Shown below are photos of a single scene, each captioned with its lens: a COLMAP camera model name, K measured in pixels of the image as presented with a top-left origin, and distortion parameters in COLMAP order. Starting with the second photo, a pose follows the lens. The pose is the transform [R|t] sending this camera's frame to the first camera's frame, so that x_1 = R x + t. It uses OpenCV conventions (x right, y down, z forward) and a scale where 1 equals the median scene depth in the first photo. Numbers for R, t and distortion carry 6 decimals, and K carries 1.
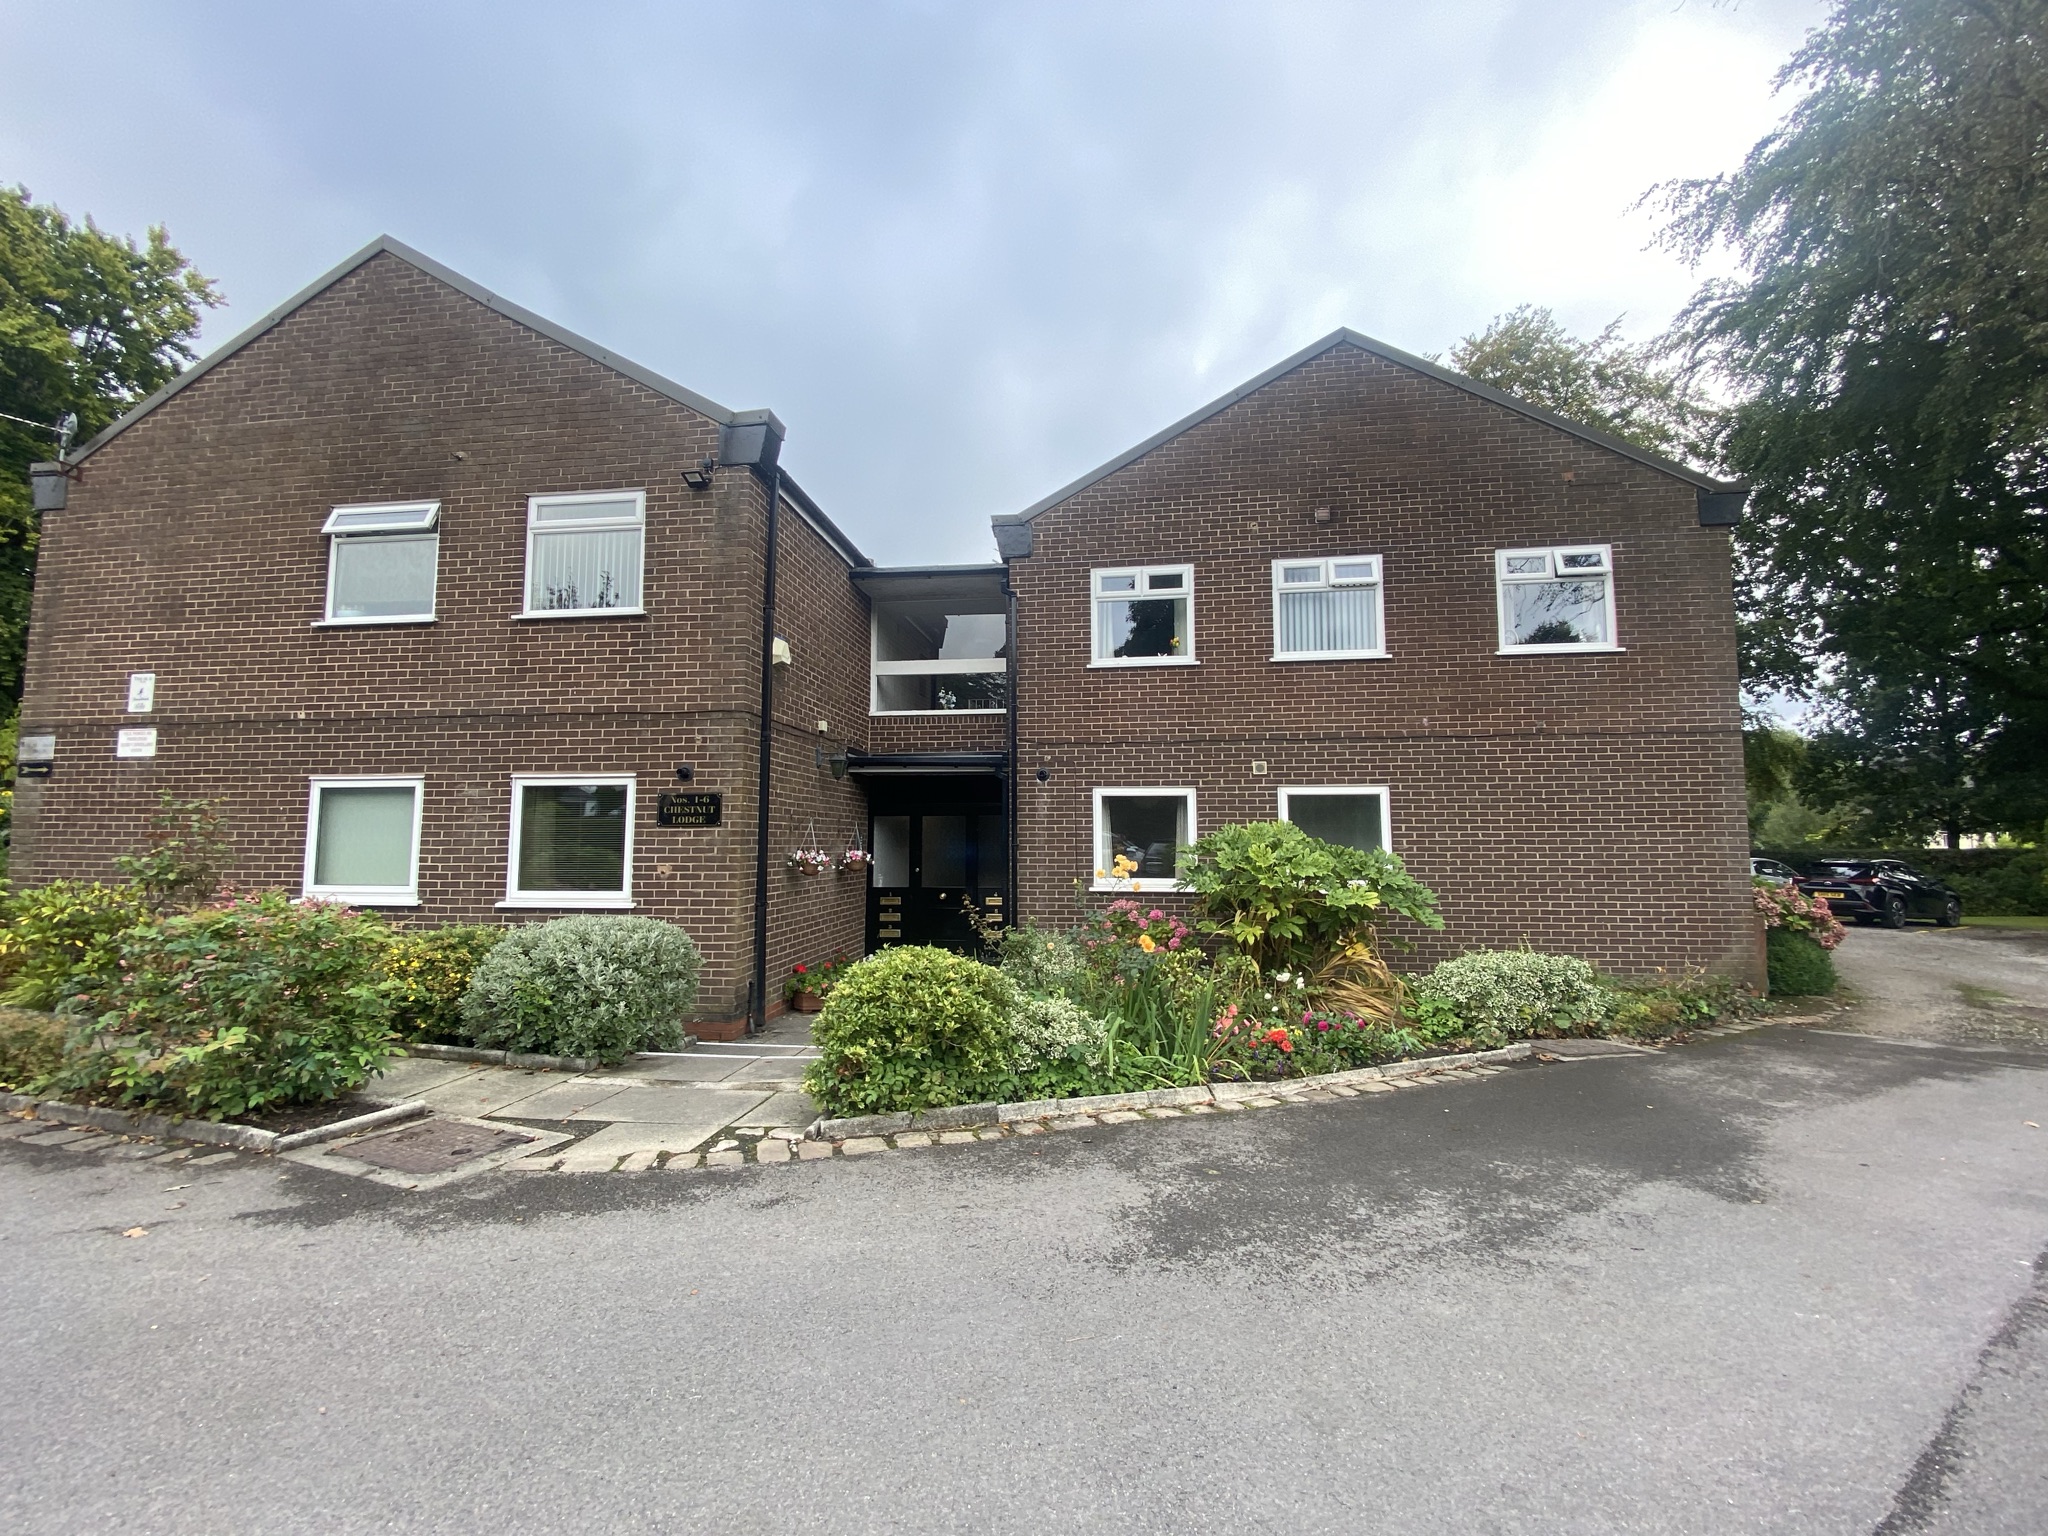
lens RADIAL K [[826.3, 0, 1024.0], [0, 826.3, 768.0], [0, 0, 1]] dist [-0.002916, -0.000224]
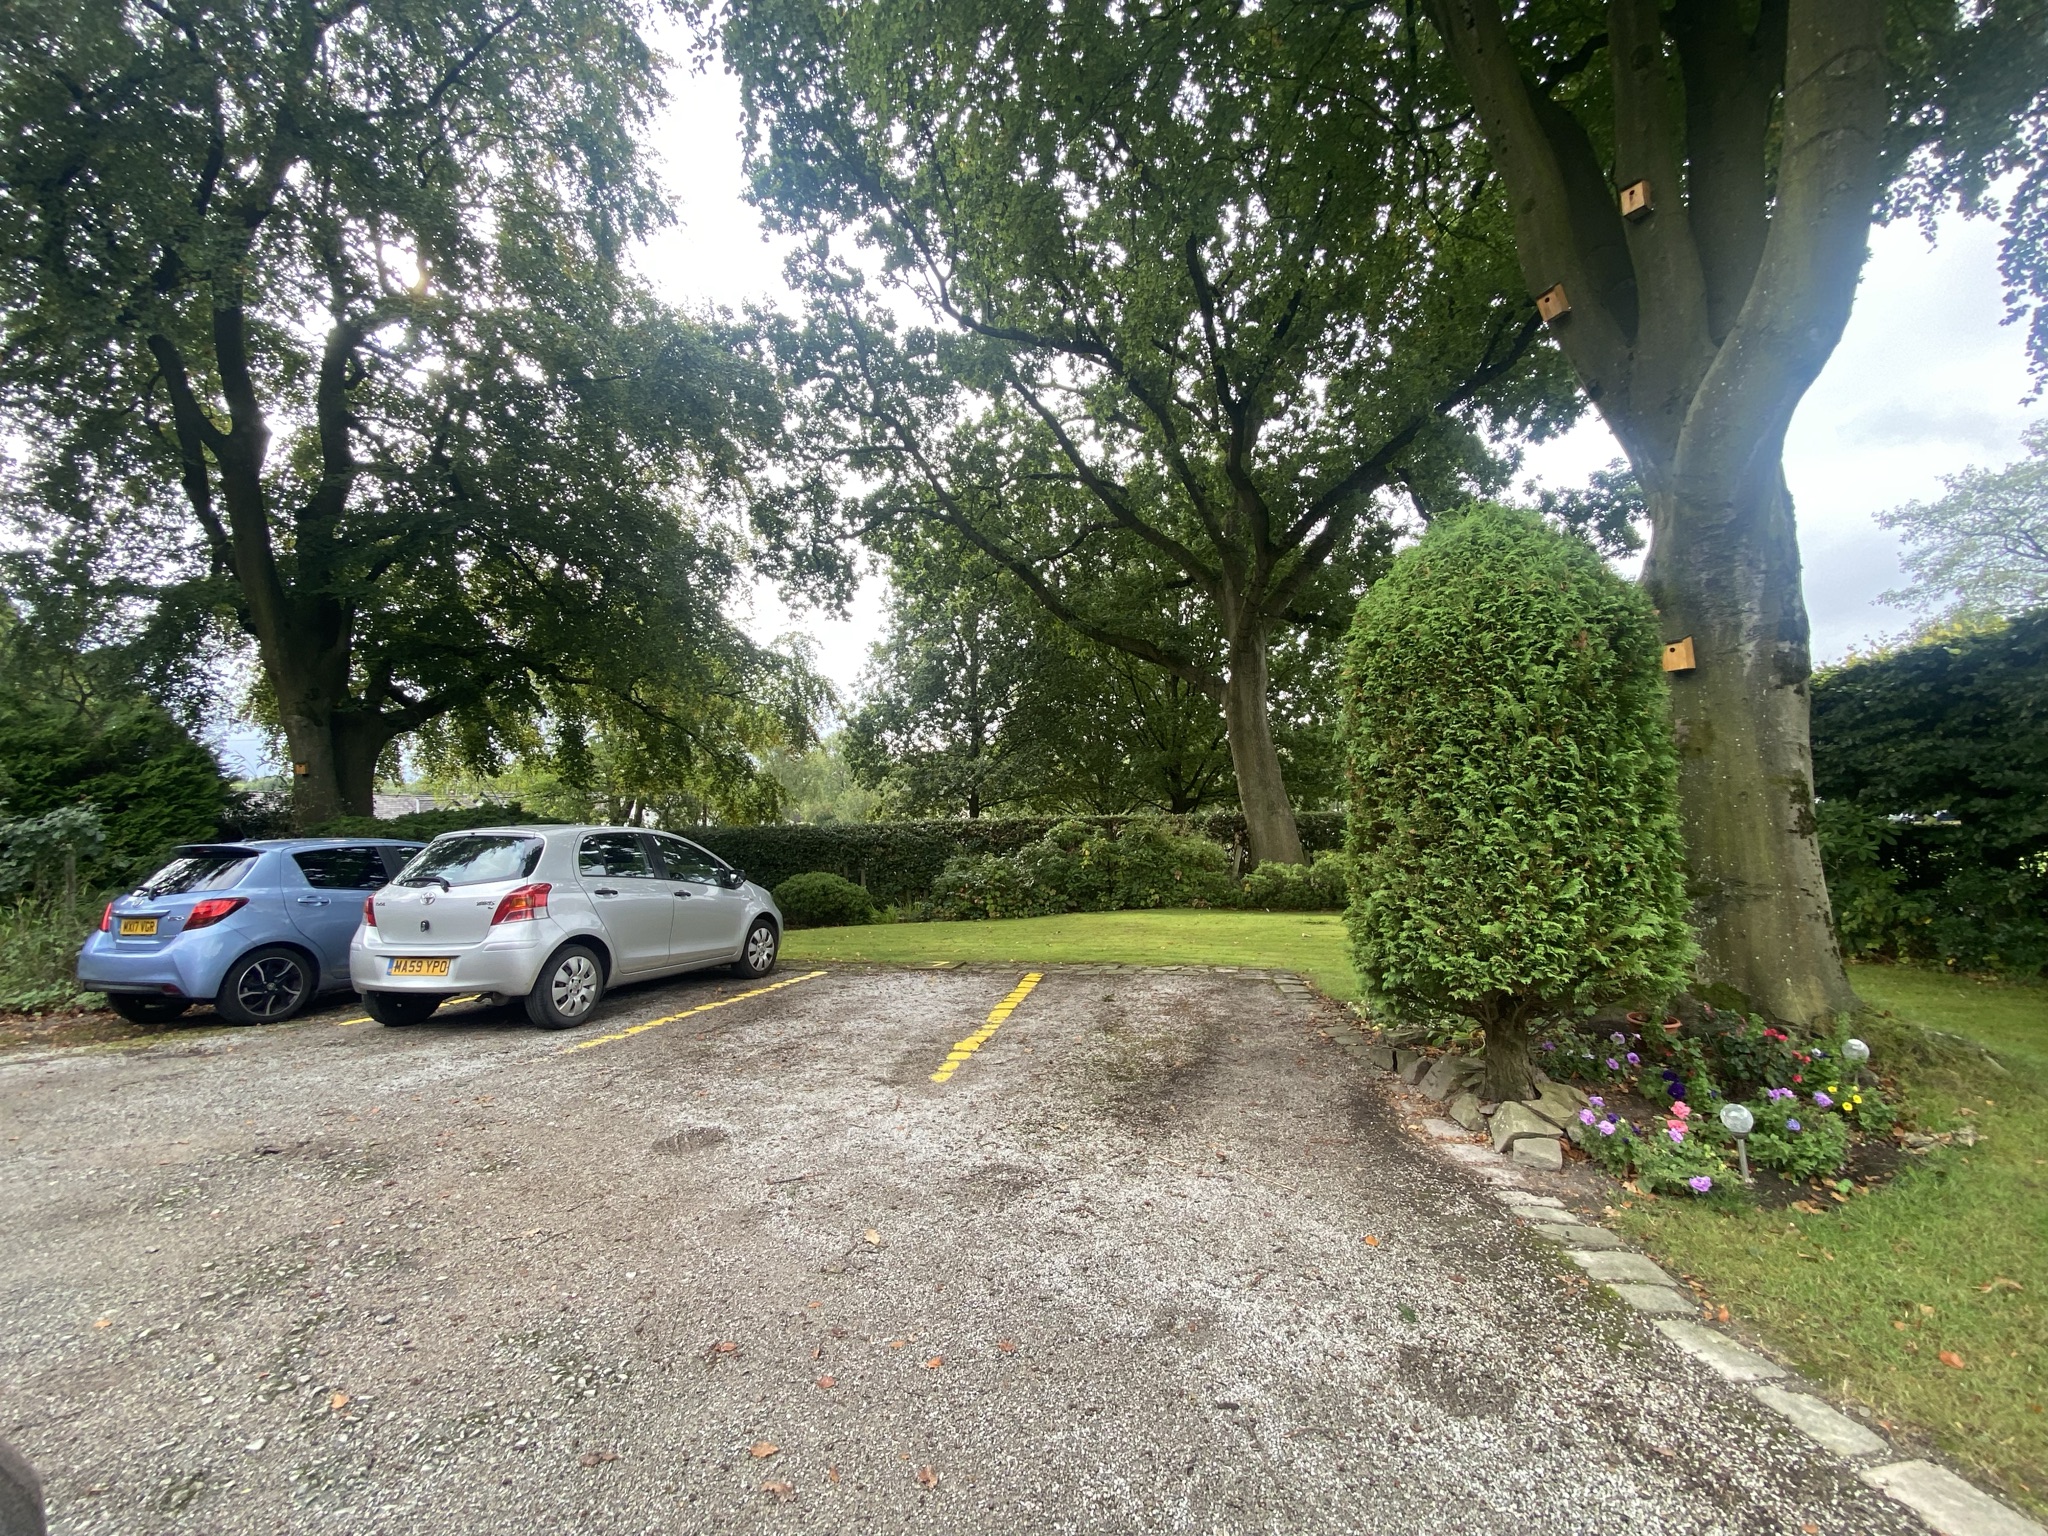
lens RADIAL K [[826.3, 0, 1024.0], [0, 826.3, 768.0], [0, 0, 1]] dist [-0.002916, -0.000224]
pose [[0.603729, 0.034461, 0.796445, 0.466743], [-0.026337, 0.999382, -0.023277, 0.056189], [-0.796755, -0.006923, 0.604263, 0.434982]]
